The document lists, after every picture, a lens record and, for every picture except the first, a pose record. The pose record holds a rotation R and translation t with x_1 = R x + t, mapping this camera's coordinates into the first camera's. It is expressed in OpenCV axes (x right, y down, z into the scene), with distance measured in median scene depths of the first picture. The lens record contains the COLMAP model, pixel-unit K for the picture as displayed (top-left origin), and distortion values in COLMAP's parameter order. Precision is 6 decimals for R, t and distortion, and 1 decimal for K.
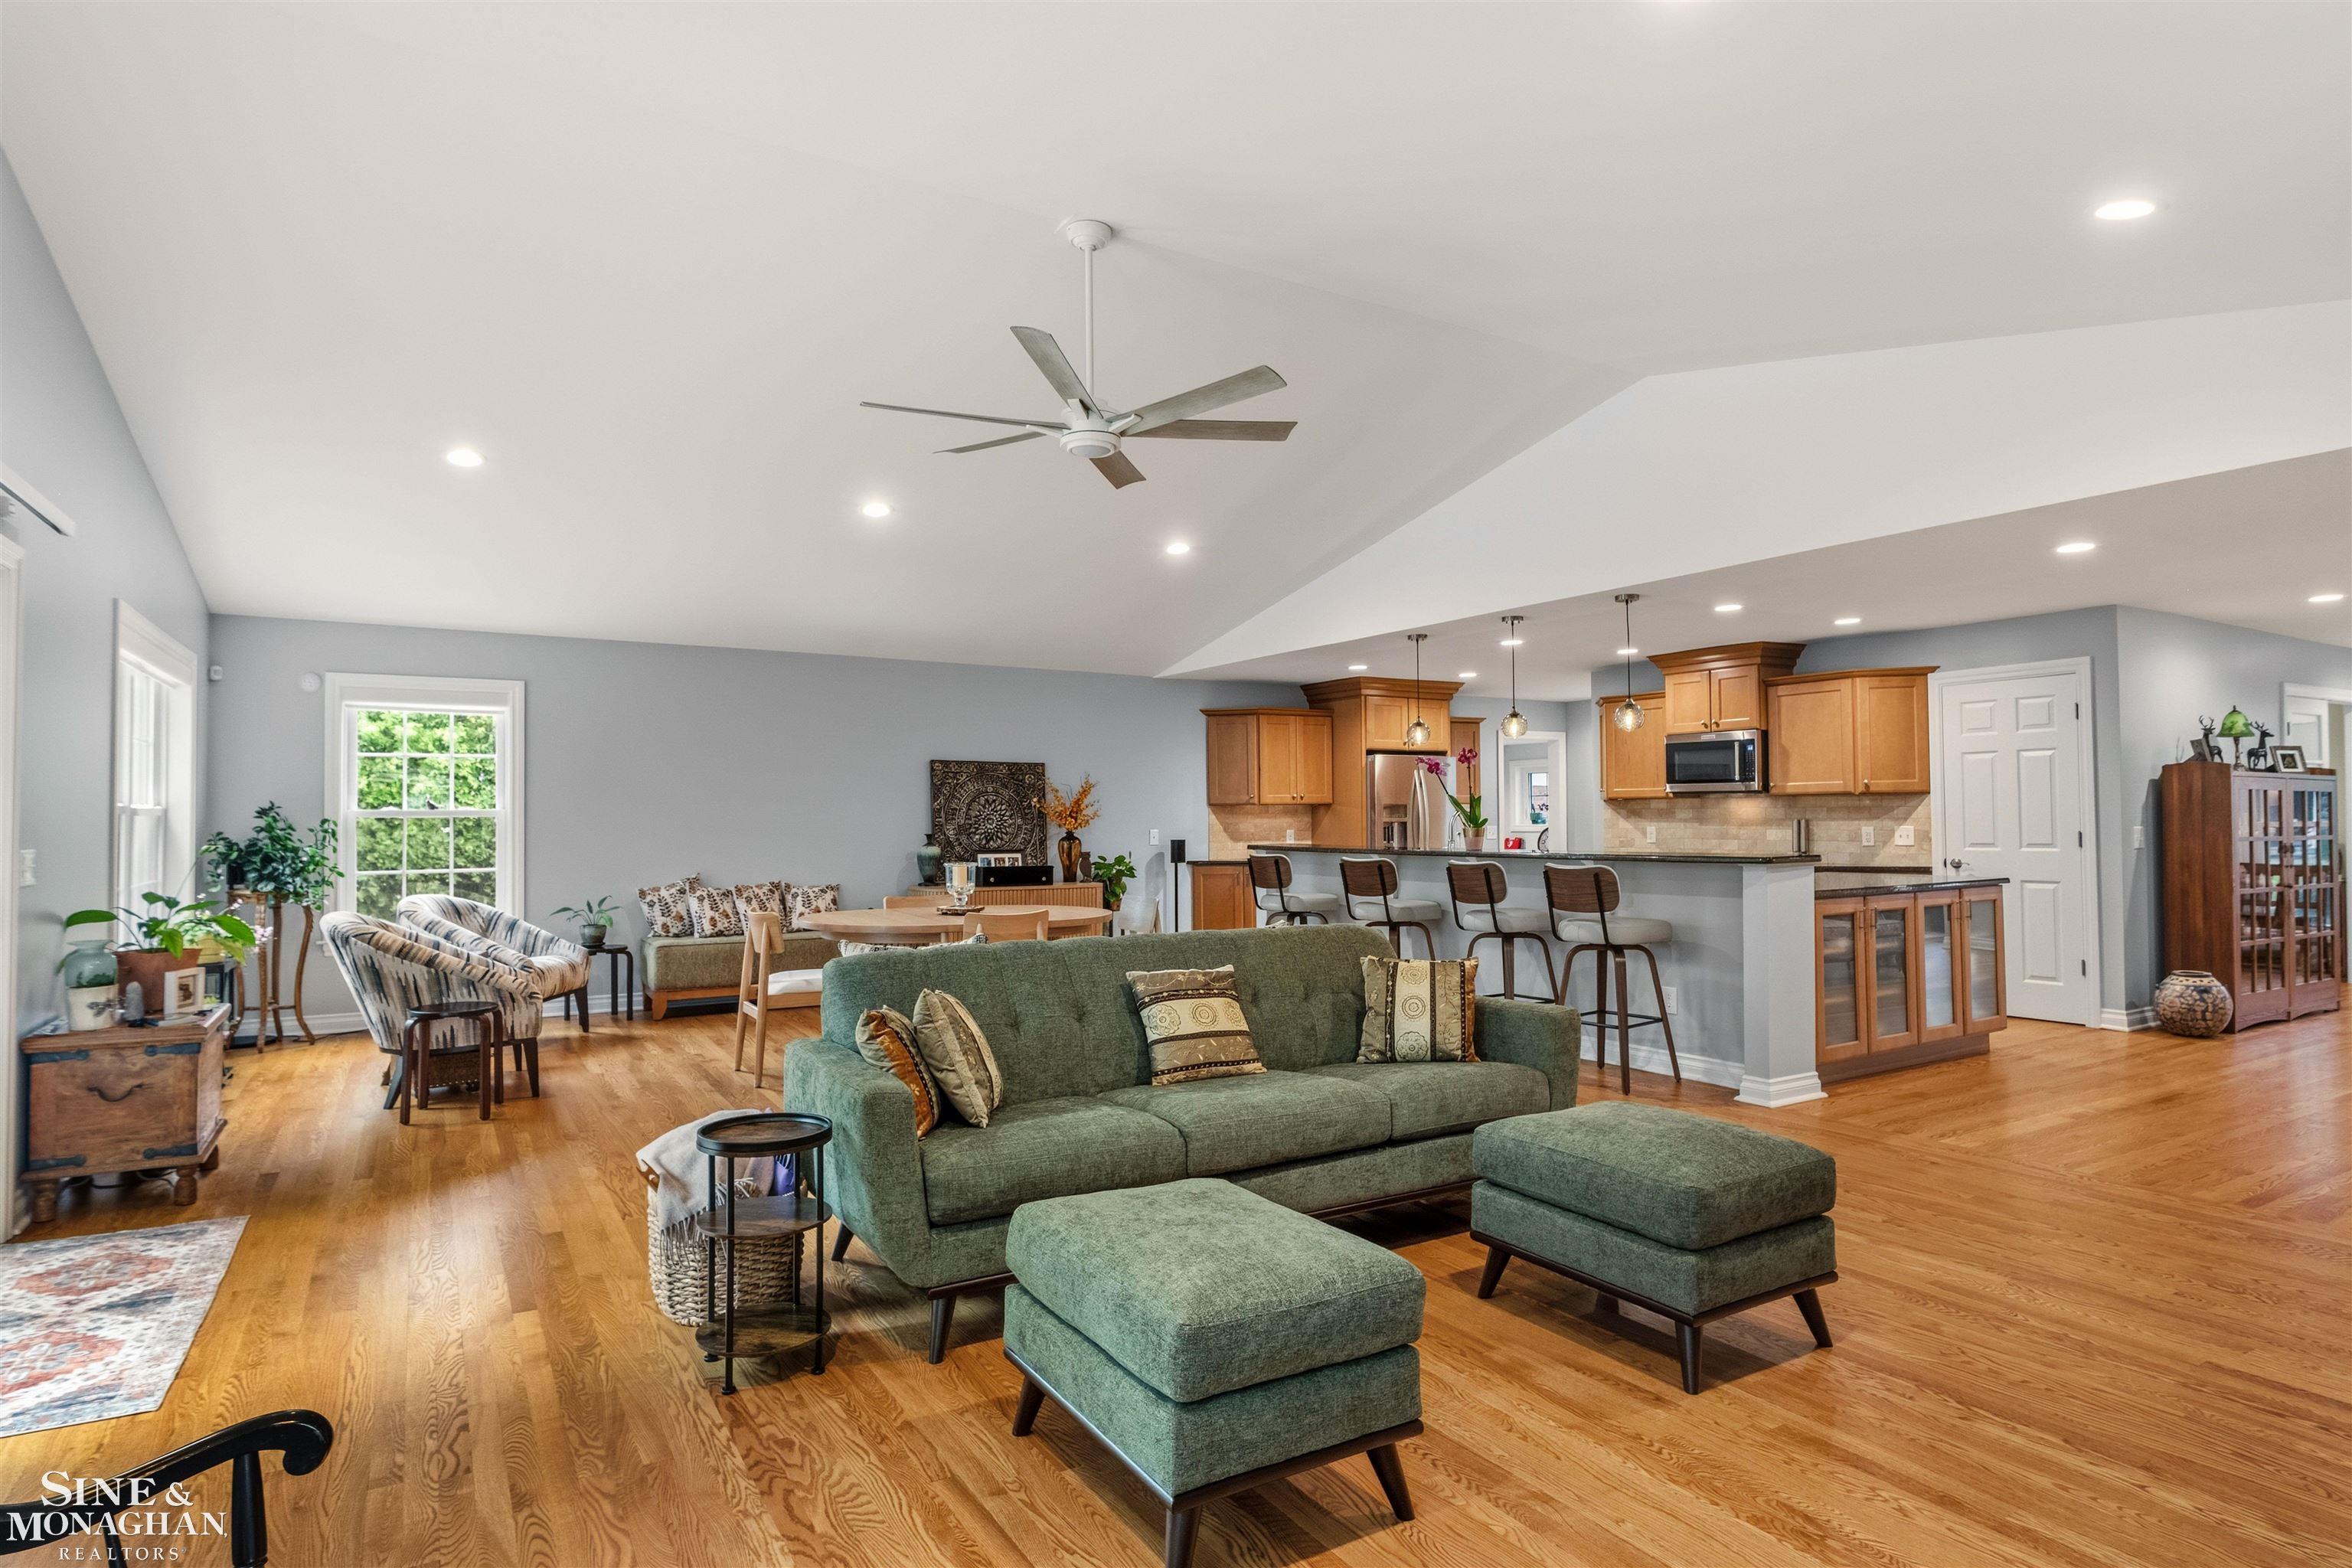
lens RADIAL K [[1277.0, 0, 1176.0], [0, 1277.0, 784.0], [0, 0, 1]] dist [-0.000808, 0.000617]
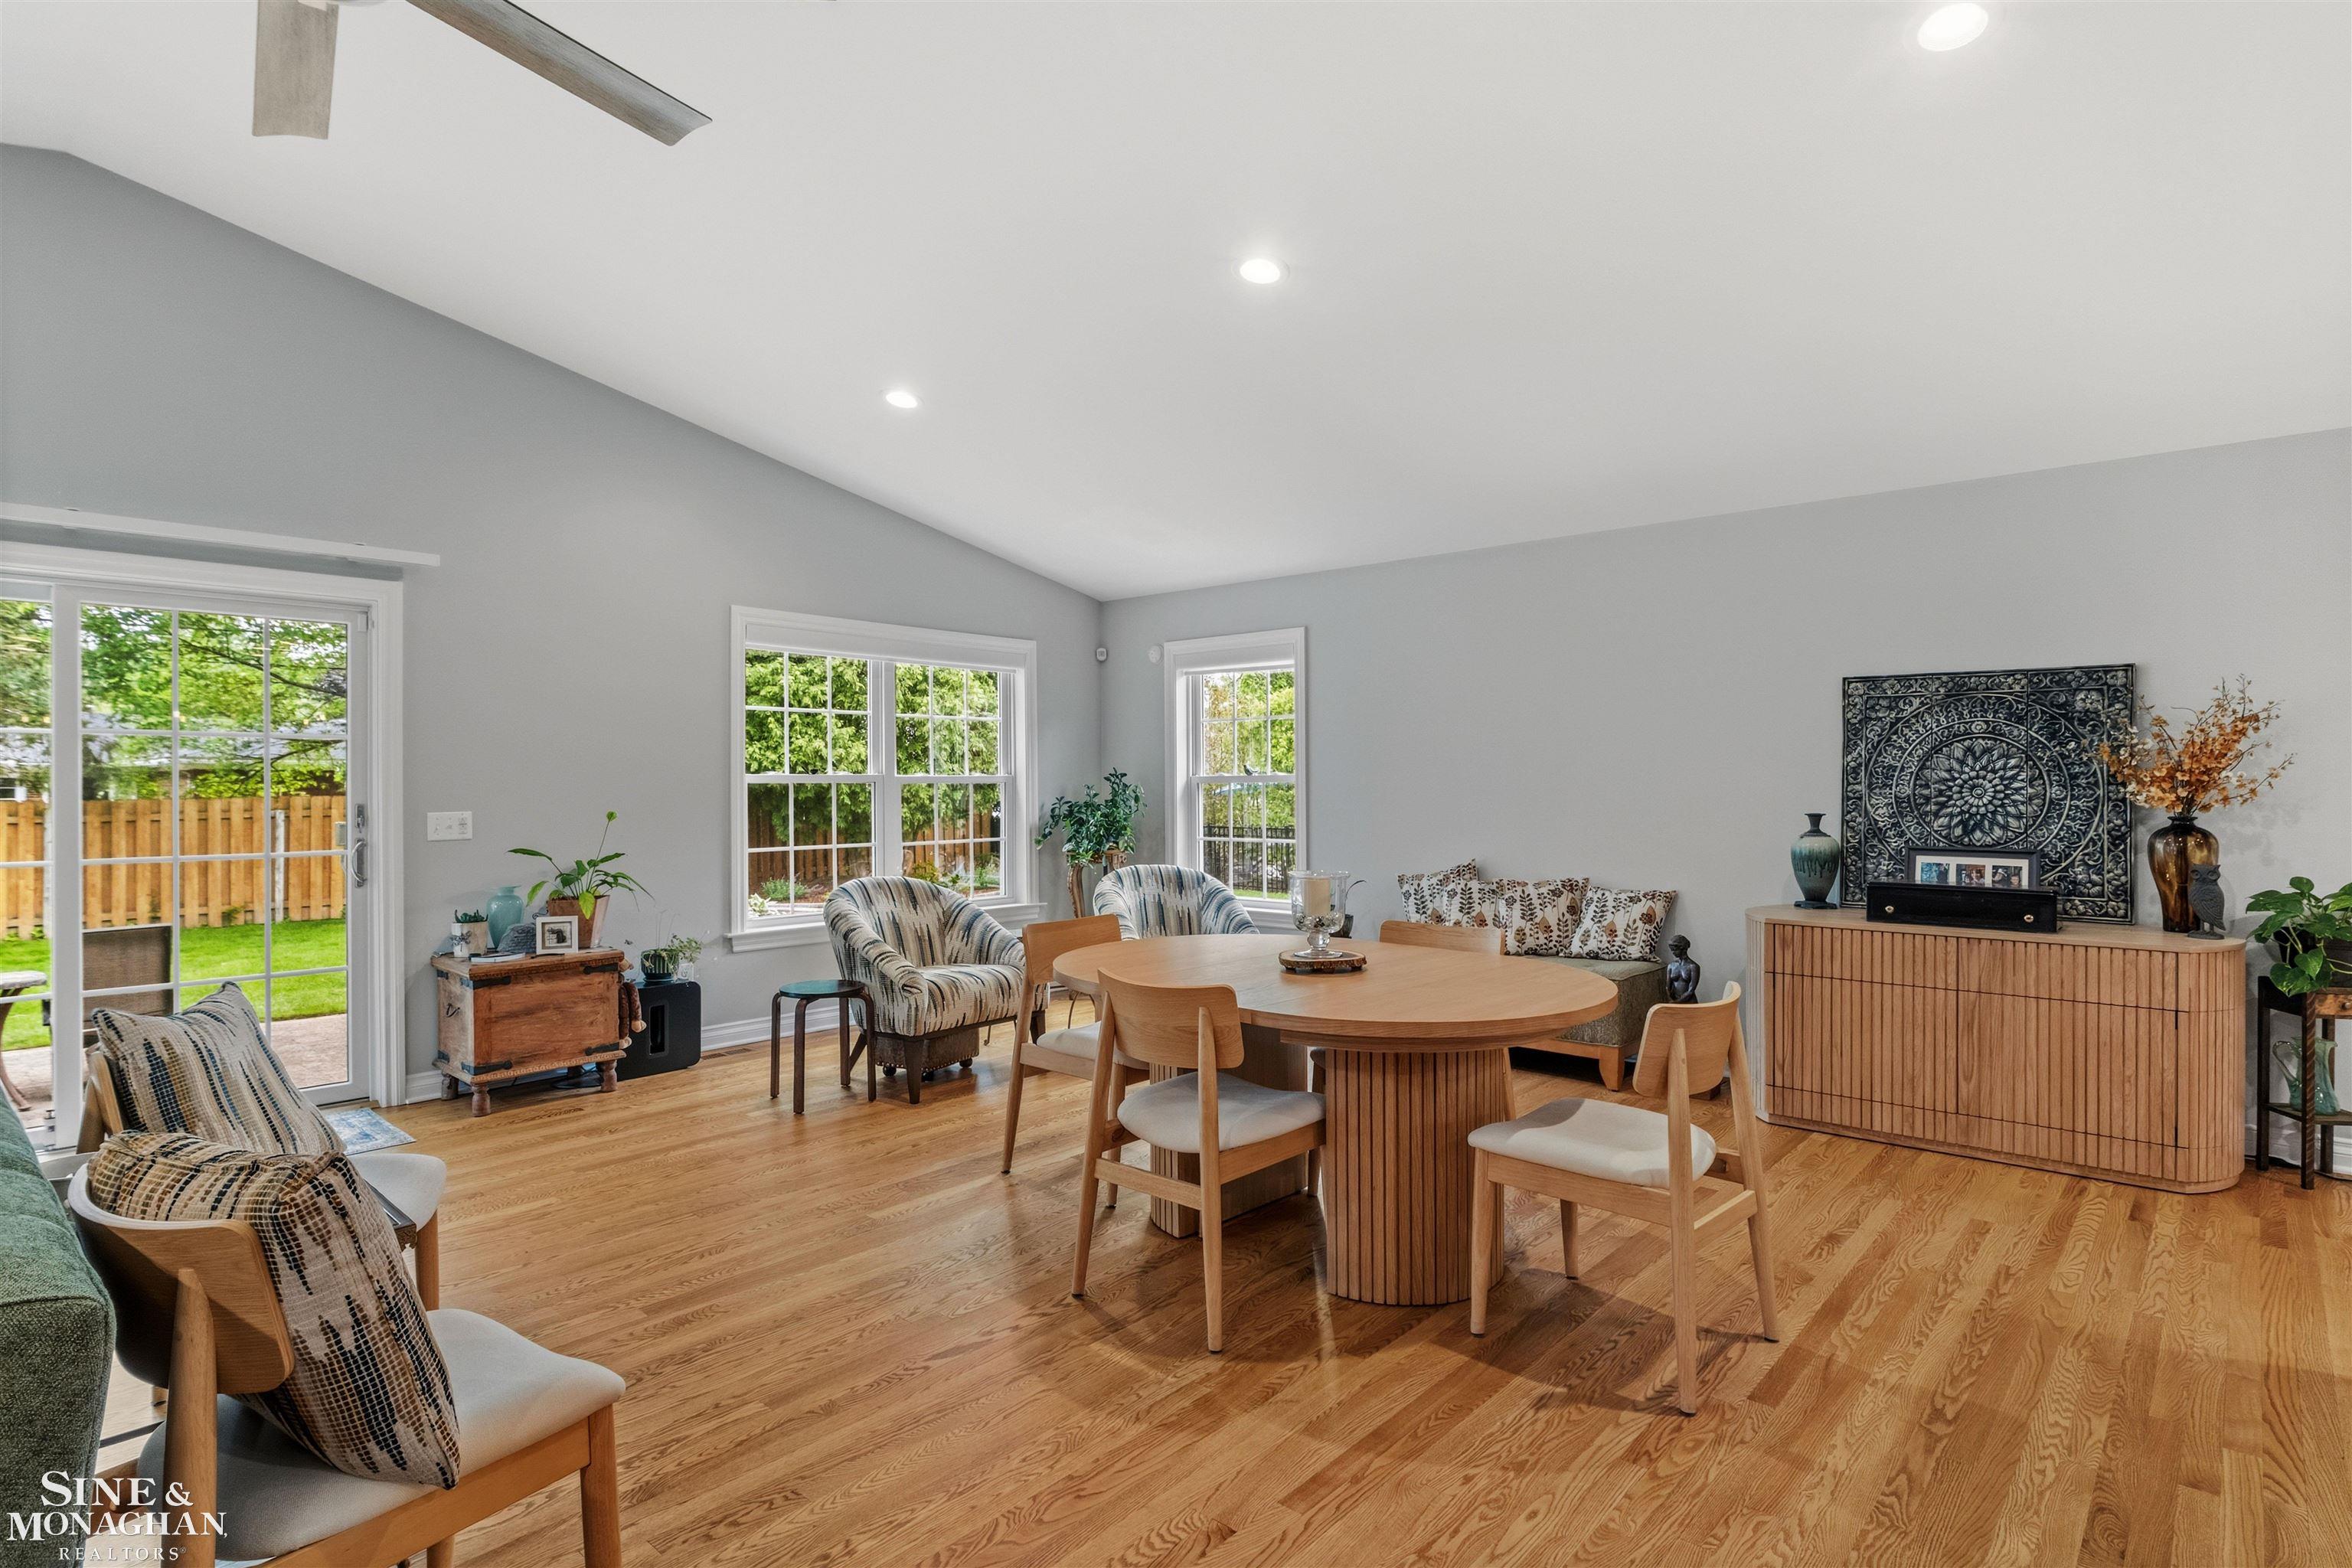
lens RADIAL K [[1199.7, 0, 1176.3], [0, 1199.7, 780.4], [0, 0, 1]] dist [-0.004745, -0.000564]
pose [[0.302017, 0.000793, -0.953302, 0.243155], [0.027896, 0.999564, 0.009670, 0.014149], [0.952894, -0.029514, 0.301863, 0.666871]]
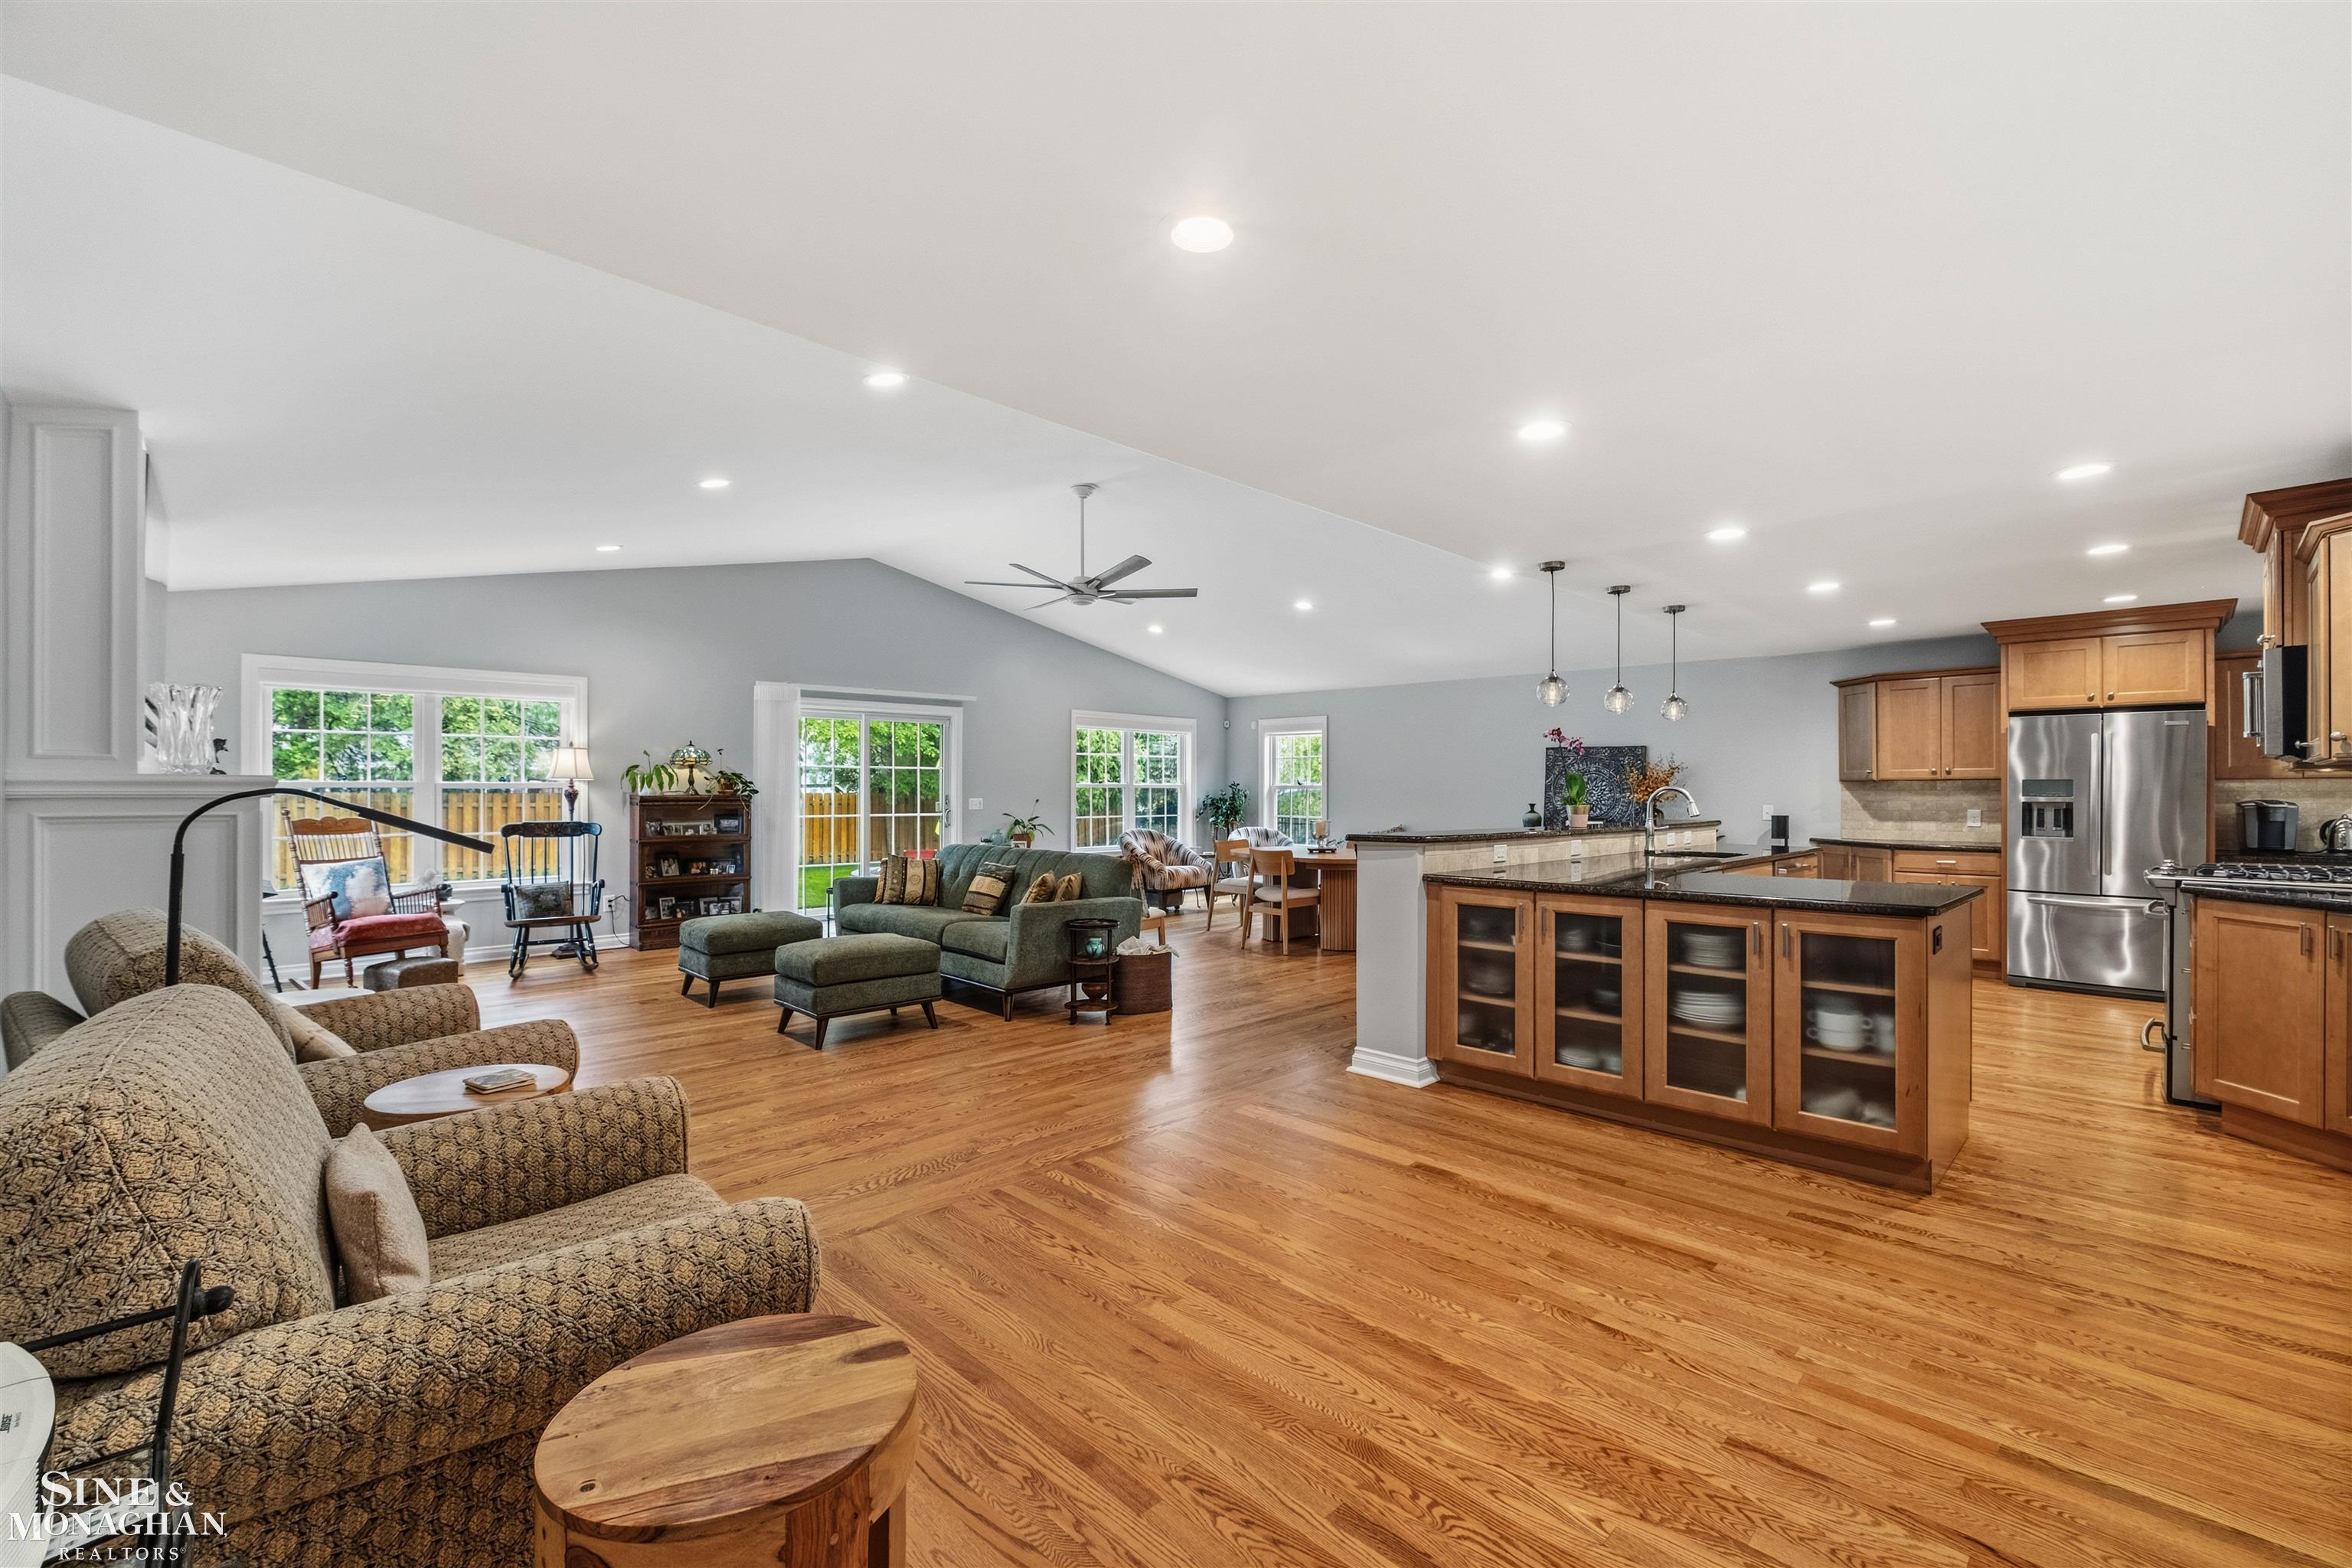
lens RADIAL K [[987.3, 0, 1171.2], [0, 987.3, 788.5], [0, 0, 1]] dist [-0.001690, -0.000101]
pose [[0.229287, 0.005778, -0.973342, 0.826346], [0.021366, 0.999712, 0.010968, 0.004493], [0.973124, -0.023311, 0.229097, 0.452572]]
